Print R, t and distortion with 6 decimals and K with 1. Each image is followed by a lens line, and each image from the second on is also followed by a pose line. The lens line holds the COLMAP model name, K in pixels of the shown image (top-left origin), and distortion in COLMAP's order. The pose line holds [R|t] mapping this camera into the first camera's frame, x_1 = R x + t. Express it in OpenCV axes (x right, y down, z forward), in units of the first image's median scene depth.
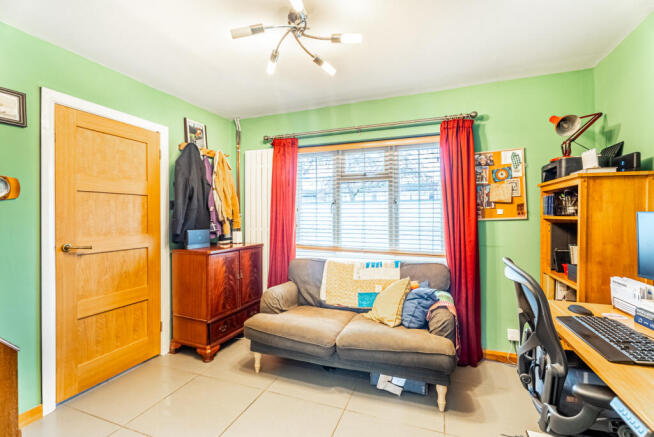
lens RADIAL K [[300.3, 0, 327.0], [0, 300.3, 218.5], [0, 0, 1]] dist [-0.037669, -0.000171]
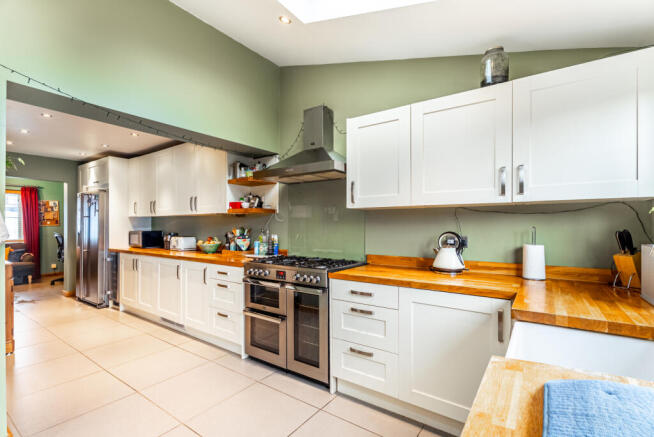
lens RADIAL K [[300.3, 0, 327.0], [0, 300.3, 218.5], [0, 0, 1]] dist [-0.037669, -0.000171]
pose [[0.259970, 0.020012, 0.965409, -1.355770], [0.010635, 0.999665, -0.023586, 0.026488], [-0.965558, 0.016399, 0.259670, -2.219772]]
